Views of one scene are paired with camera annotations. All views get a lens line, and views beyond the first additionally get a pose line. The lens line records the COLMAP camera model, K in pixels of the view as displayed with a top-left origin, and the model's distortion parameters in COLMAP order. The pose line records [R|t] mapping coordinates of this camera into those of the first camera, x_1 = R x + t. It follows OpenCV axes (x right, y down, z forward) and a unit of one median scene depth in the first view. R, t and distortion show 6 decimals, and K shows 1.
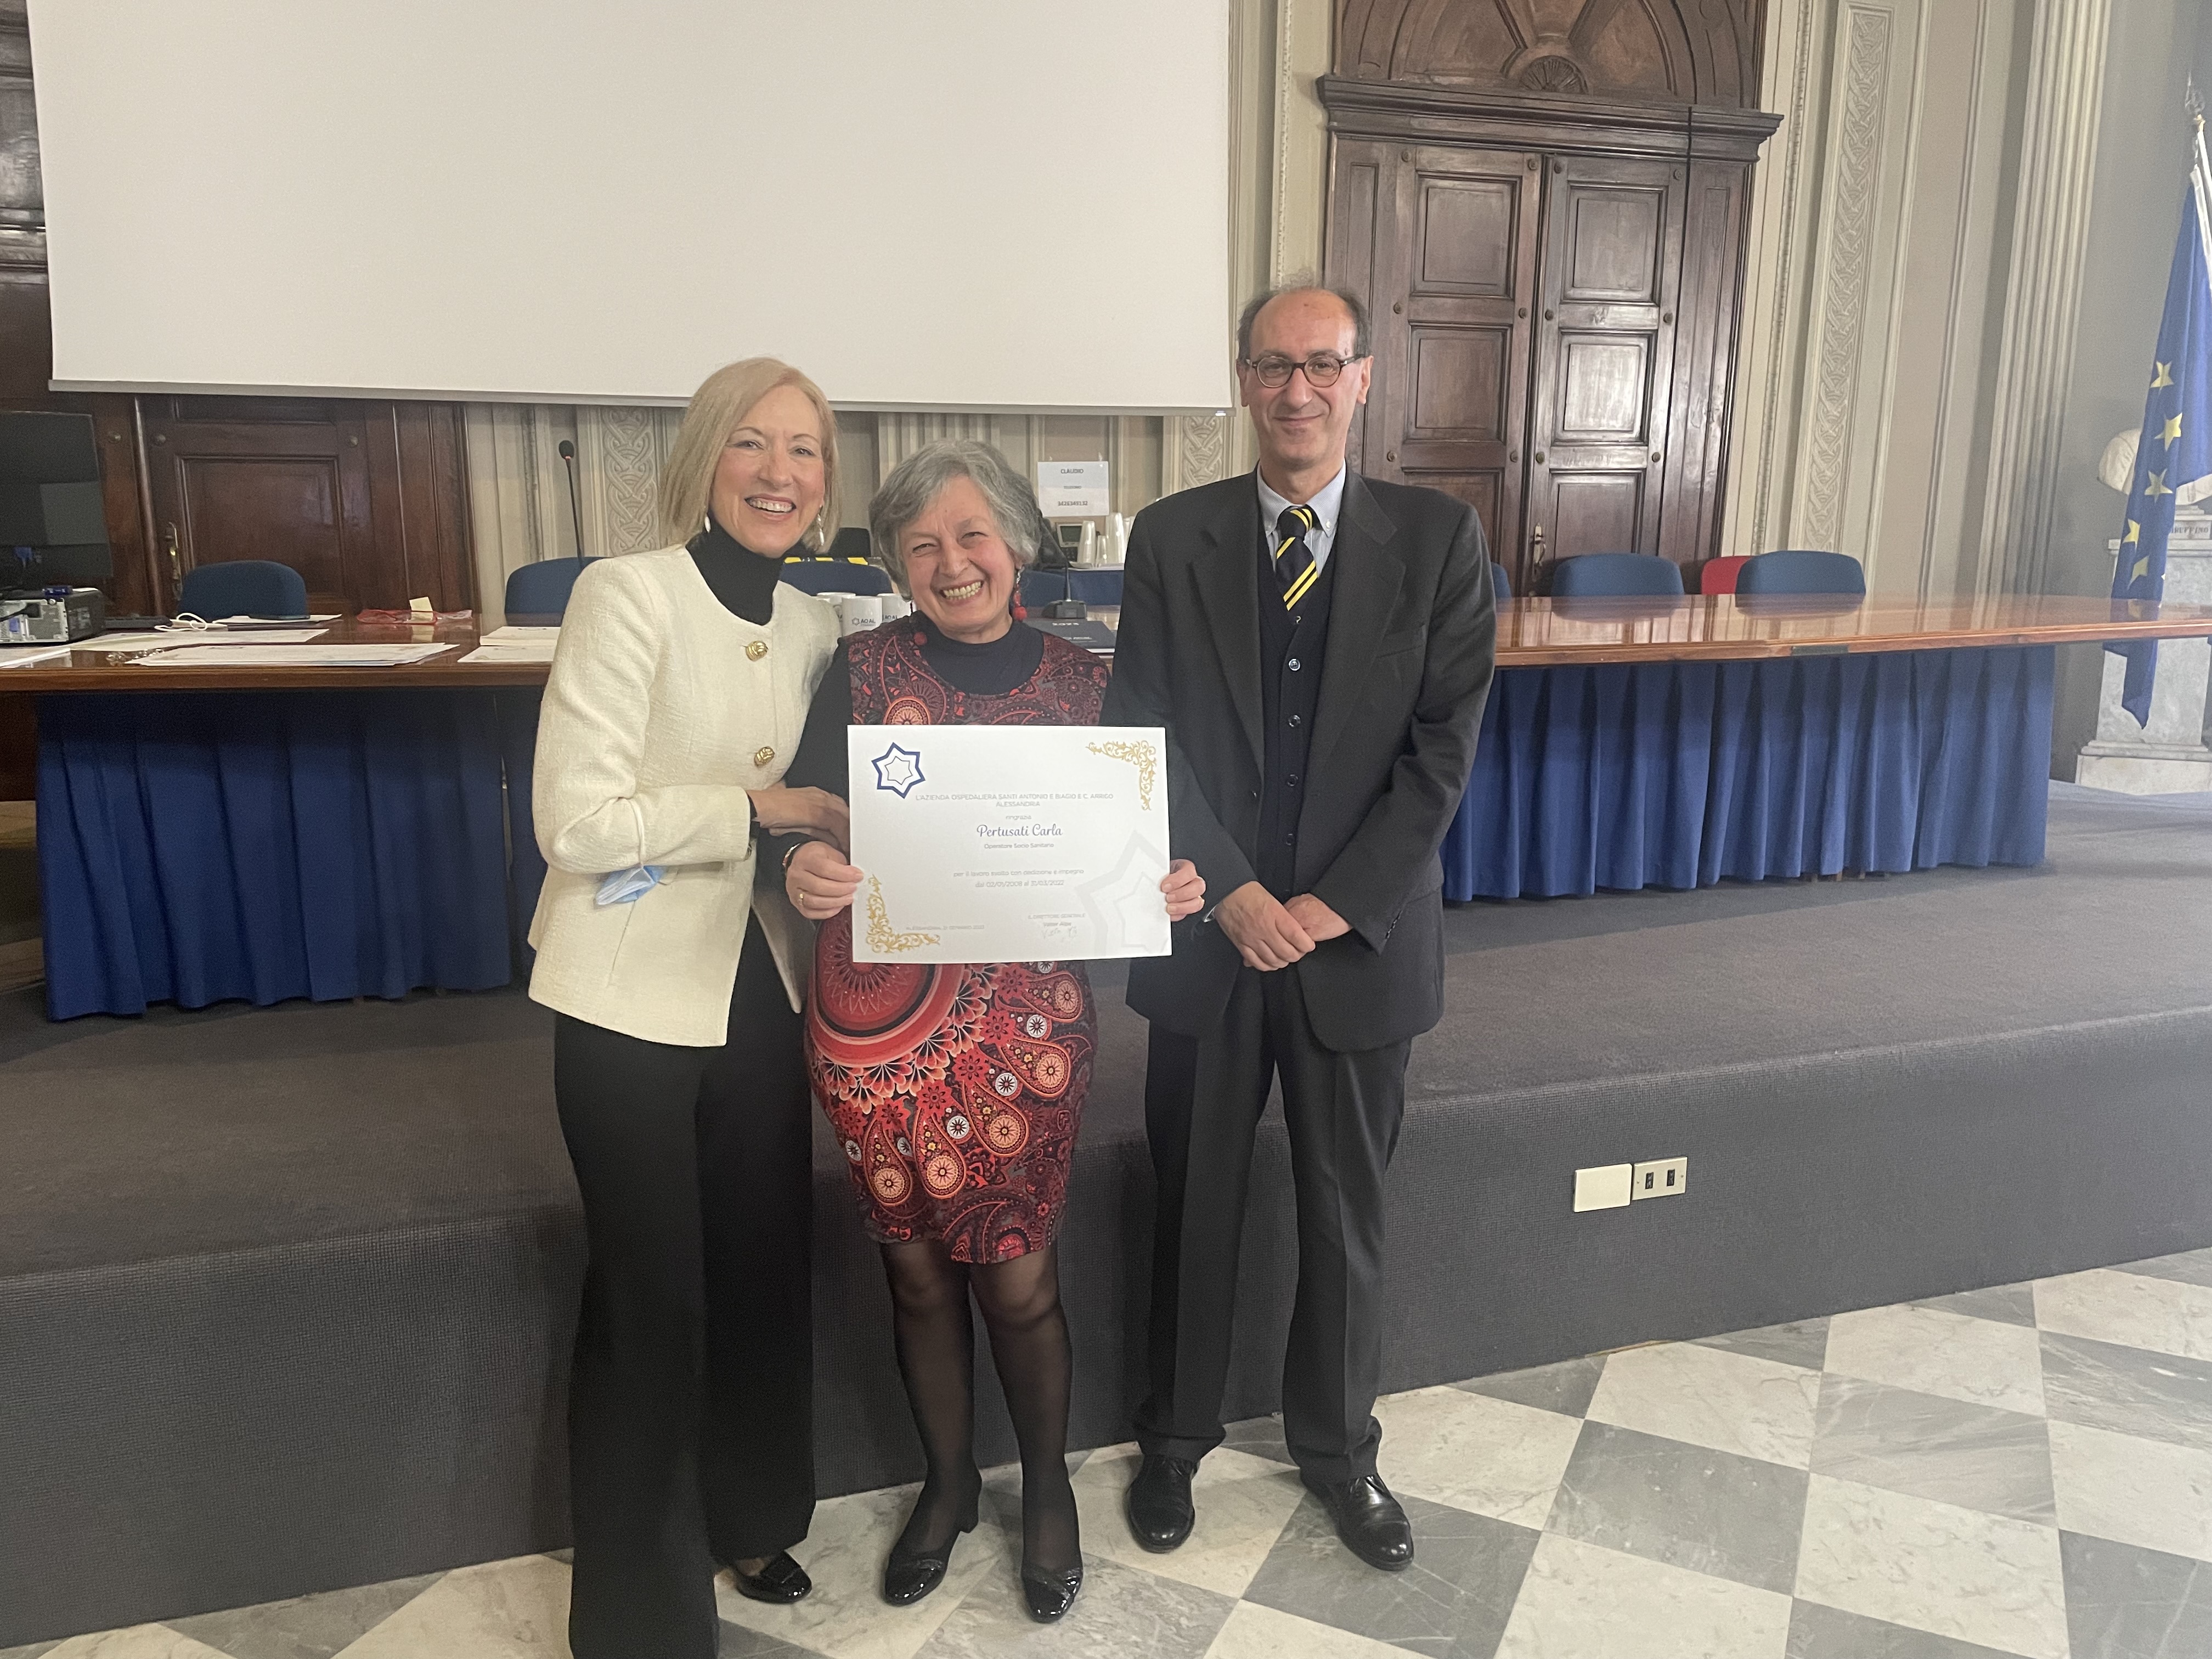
lens RADIAL K [[1712.8, 0, 1100.8], [0, 1712.8, 834.4], [0, 0, 1]] dist [0.083223, -0.114014]
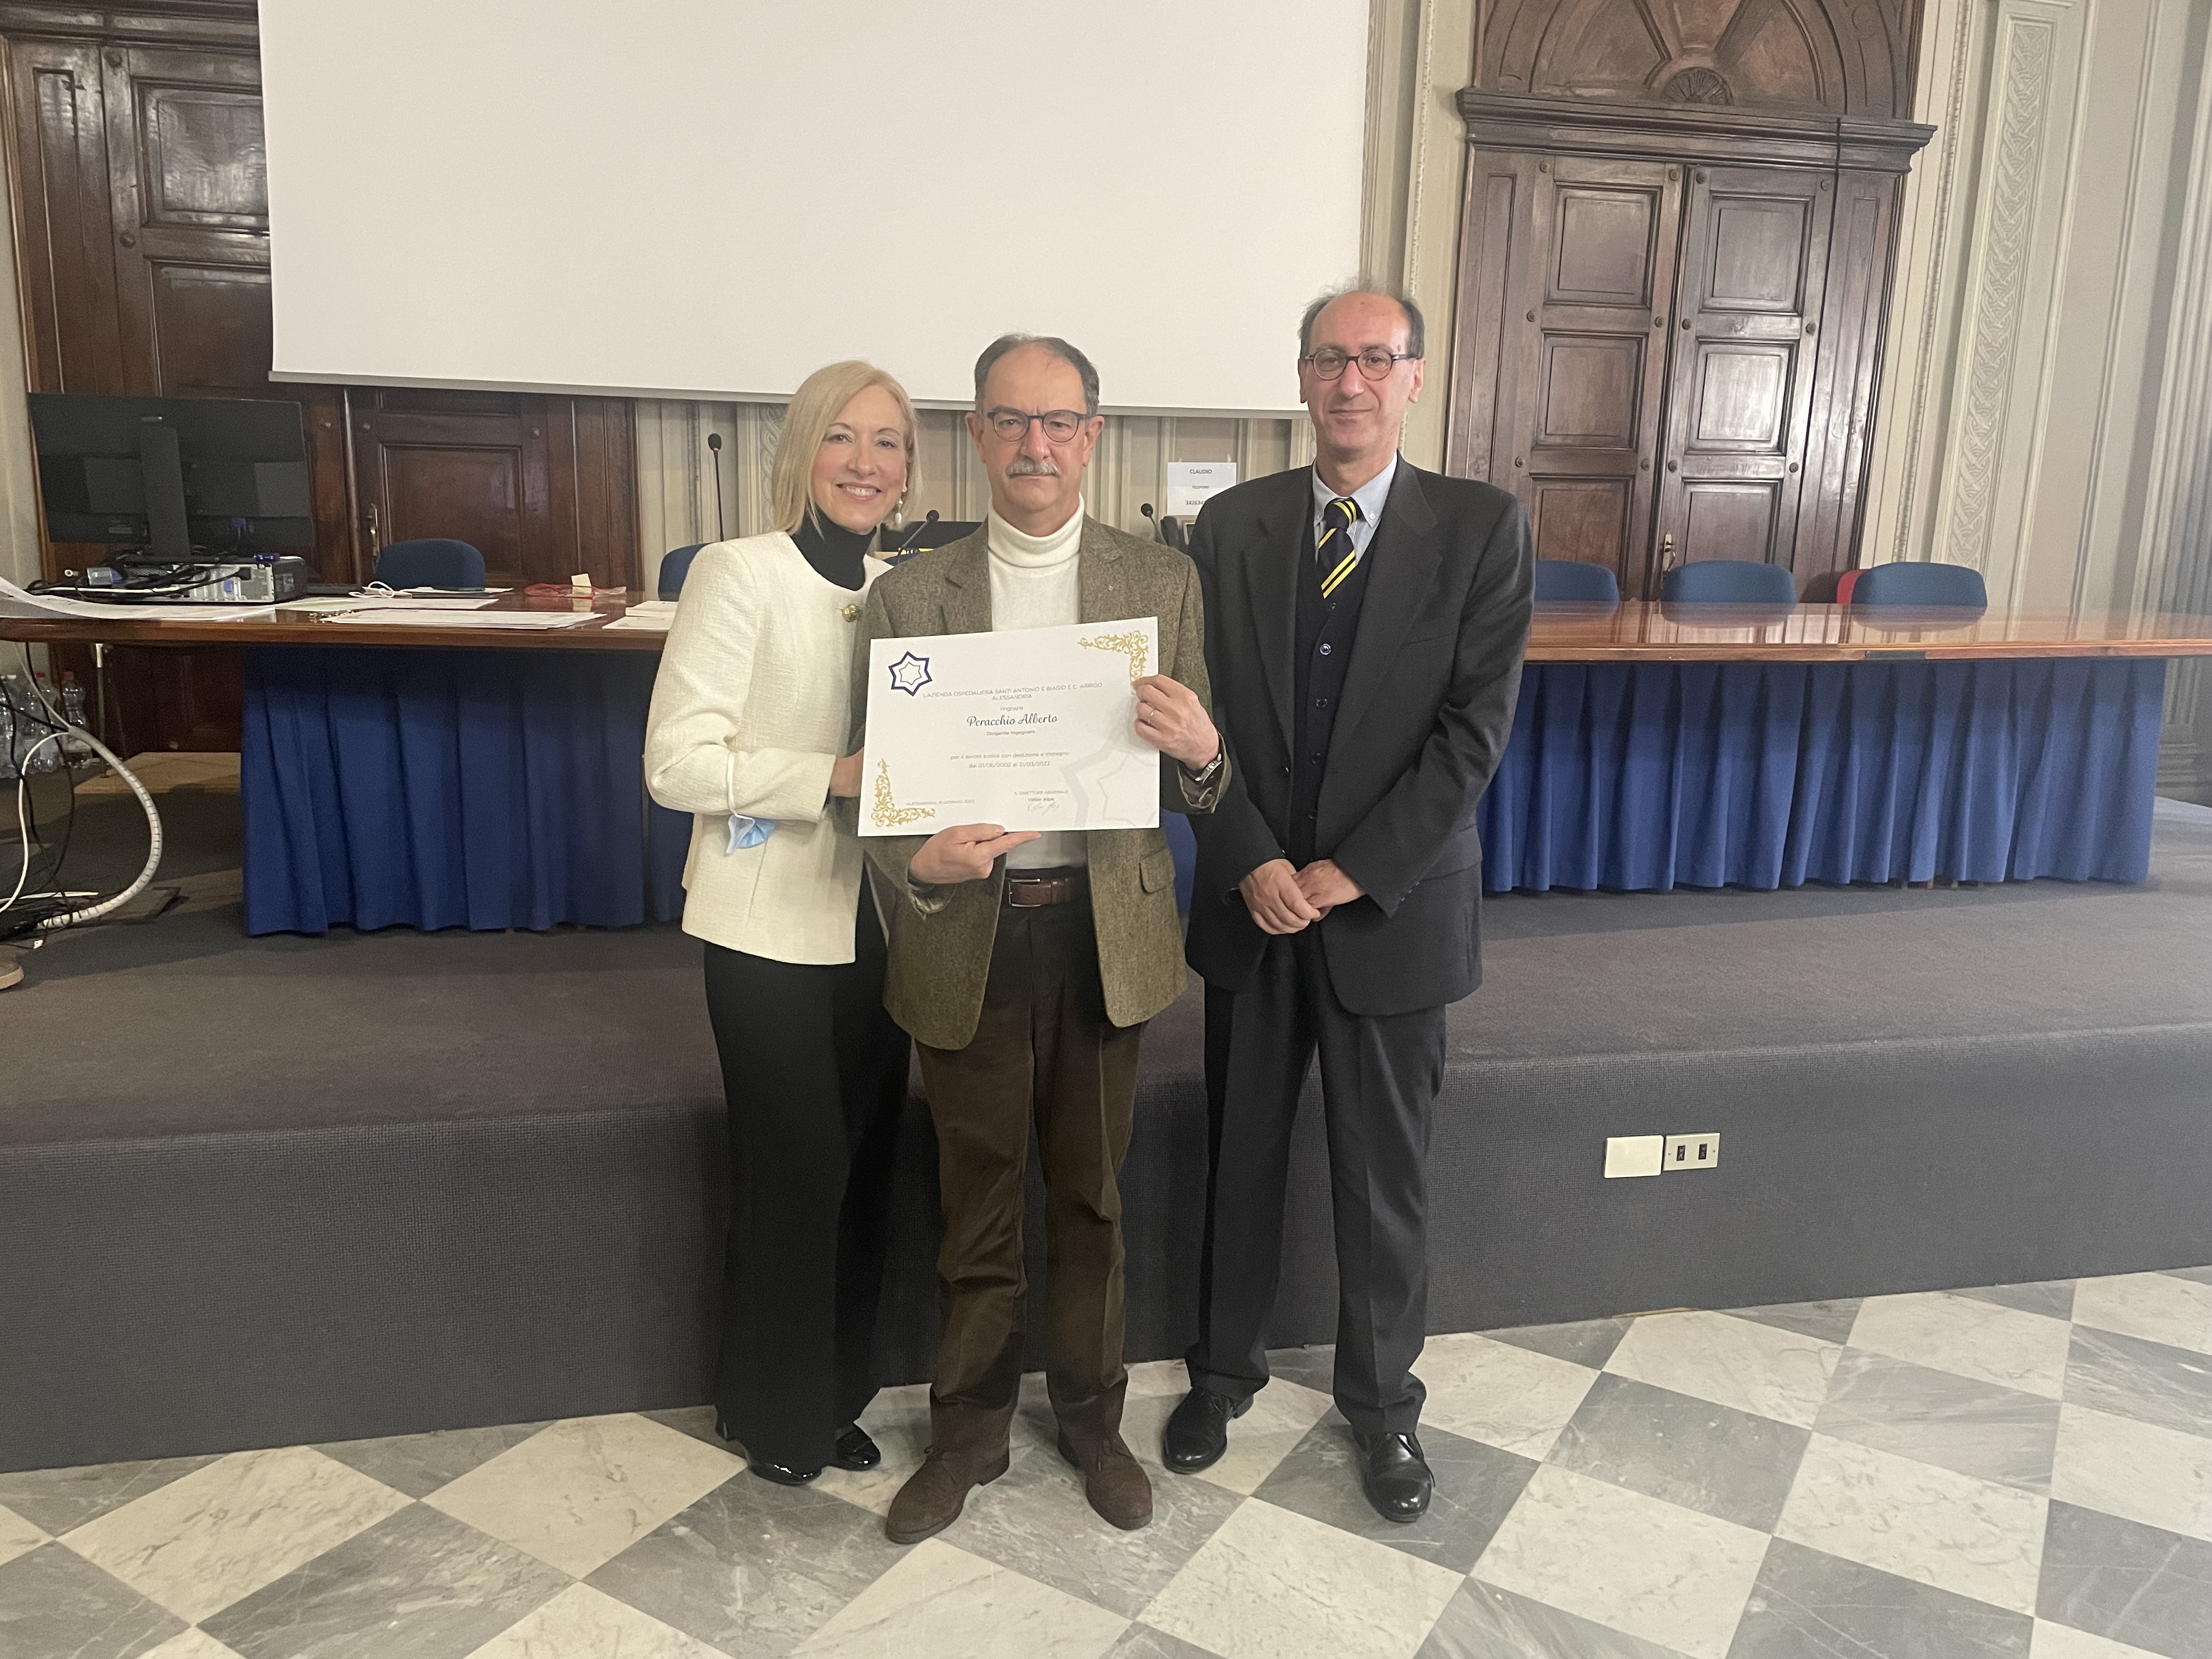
lens RADIAL K [[1709.8, 0, 1087.8], [0, 1709.8, 836.3], [0, 0, 1]] dist [0.085495, -0.115527]
pose [[0.994333, 0.038696, -0.099017, 0.037151], [-0.038762, 0.999248, 0.001259, 0.013916], [0.098992, 0.002586, 0.995085, -0.051720]]
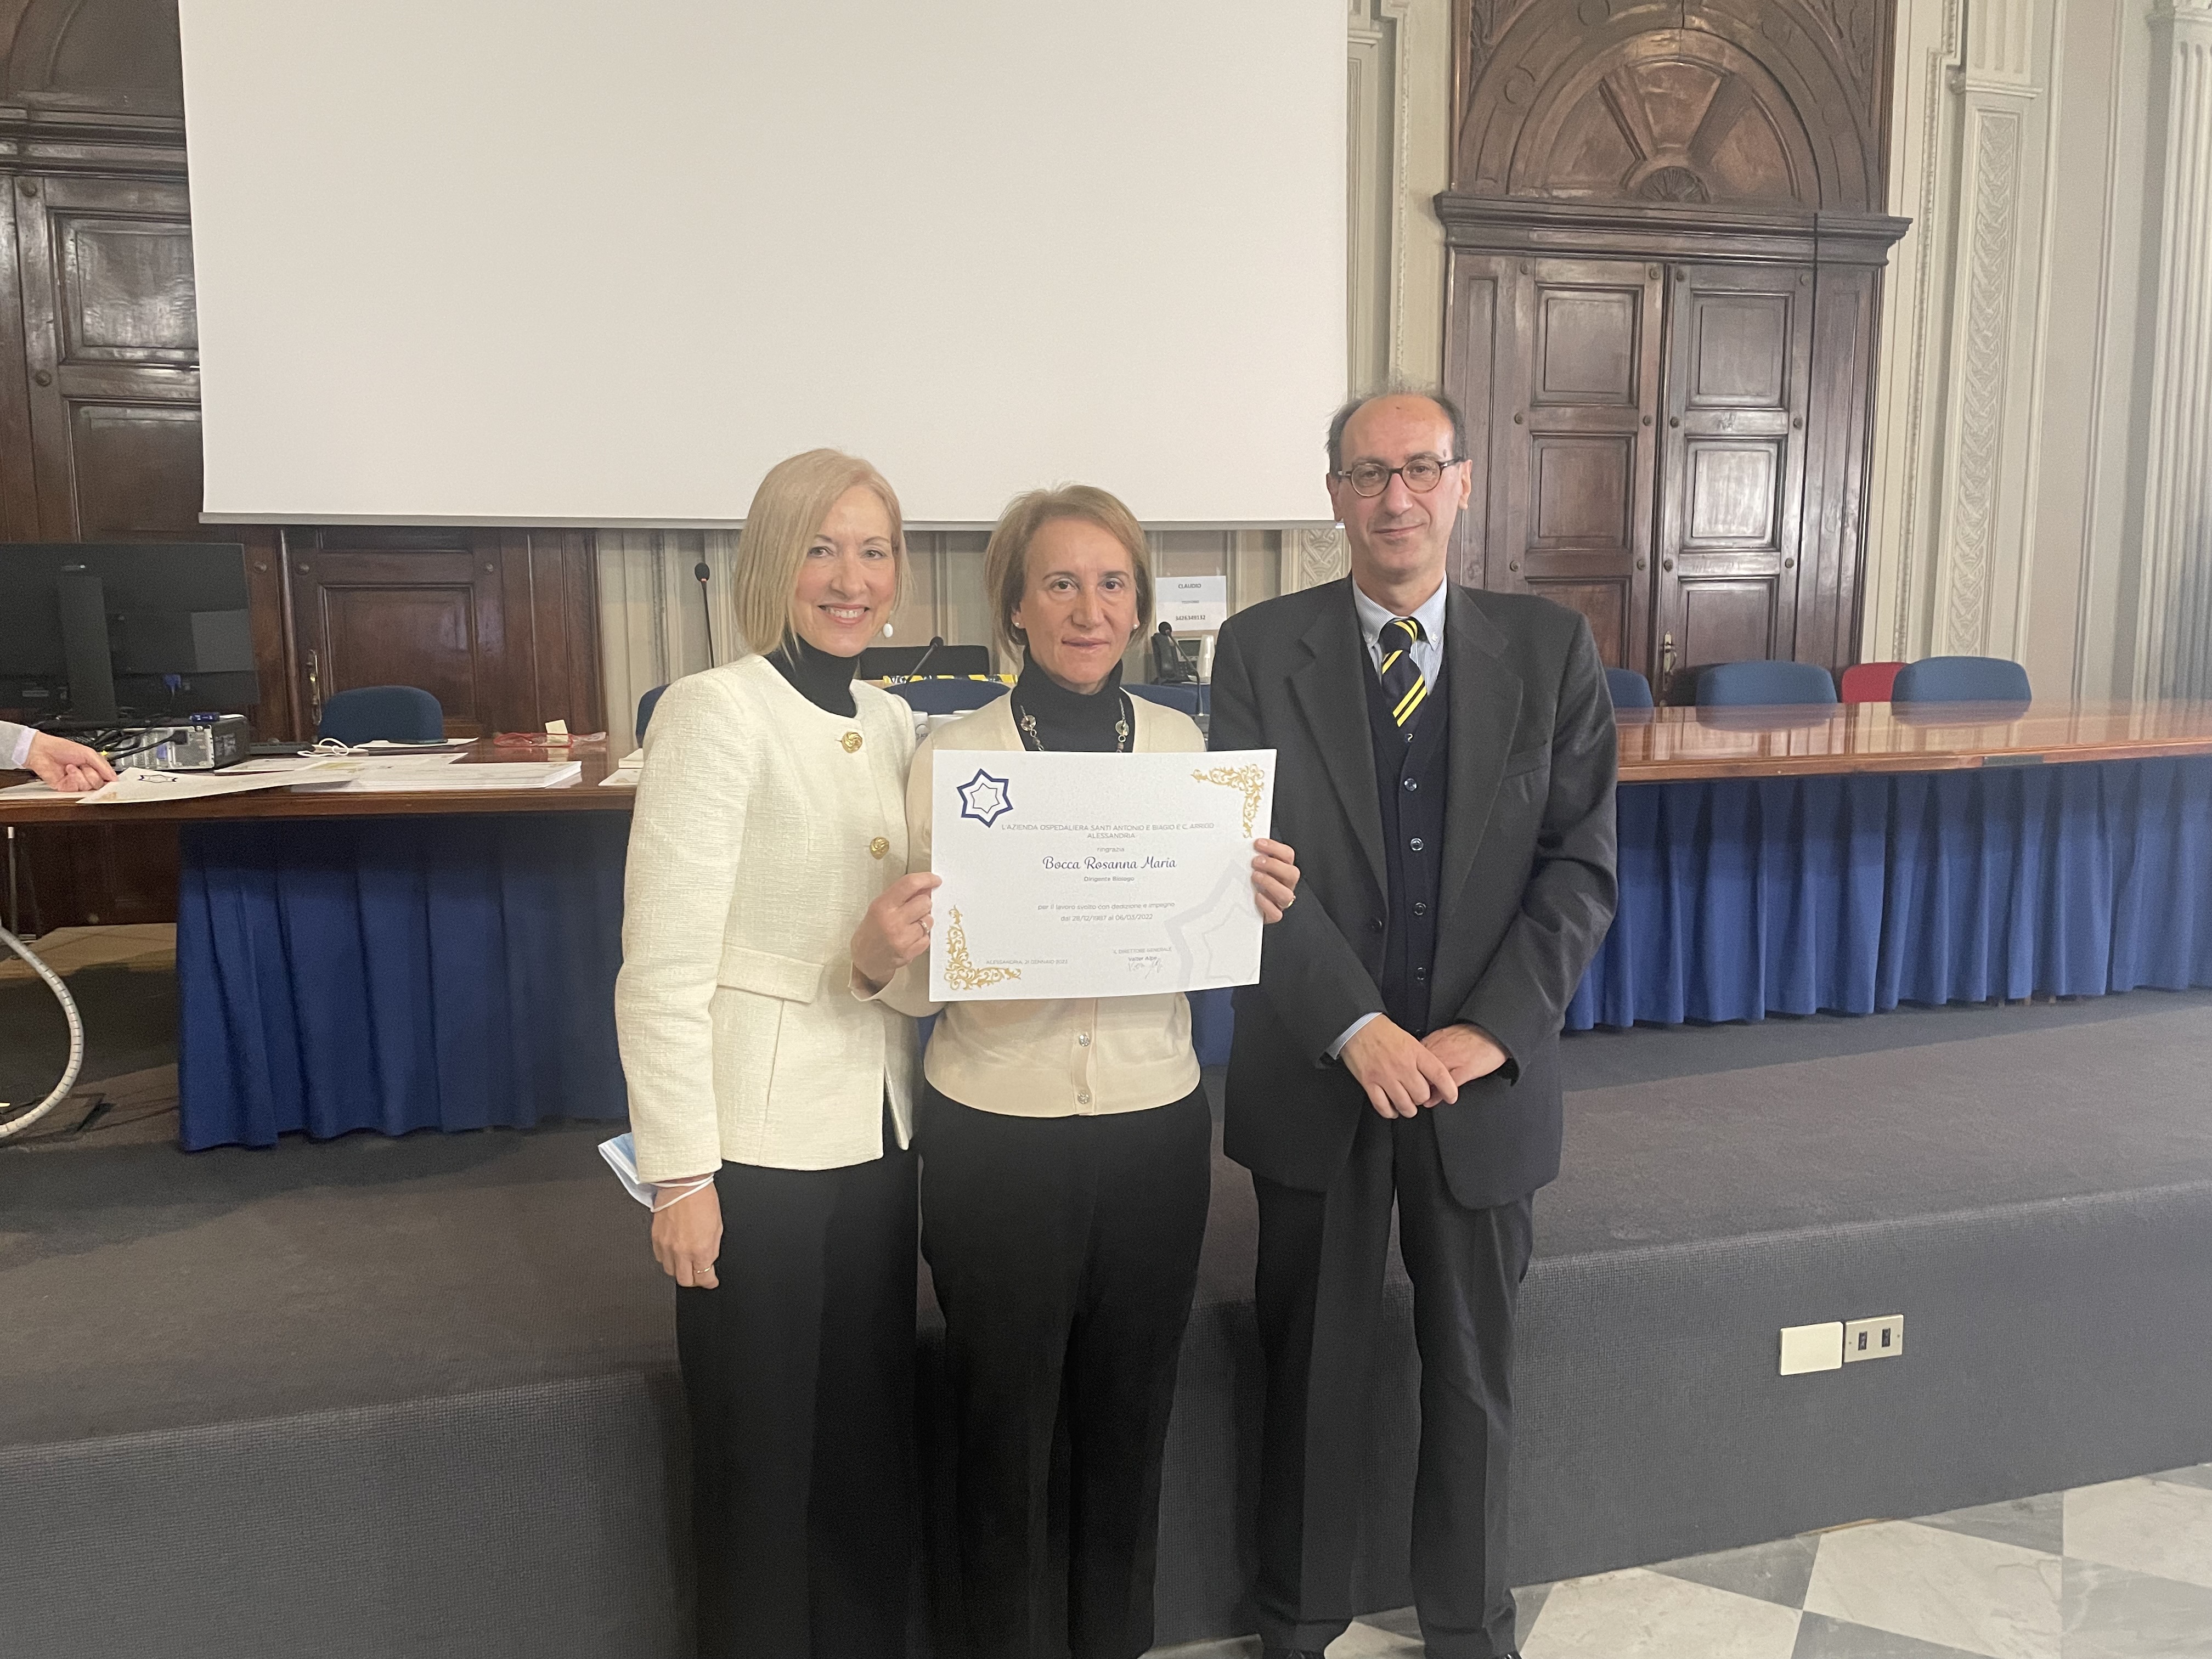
lens RADIAL K [[1705.6, 0, 1088.1], [0, 1705.6, 826.2], [0, 0, 1]] dist [0.087374, -0.117464]
pose [[0.998089, -0.006022, -0.061494, -0.021851], [0.001716, 0.997556, -0.069850, -0.005067], [0.061764, 0.069611, 0.995660, 0.029963]]
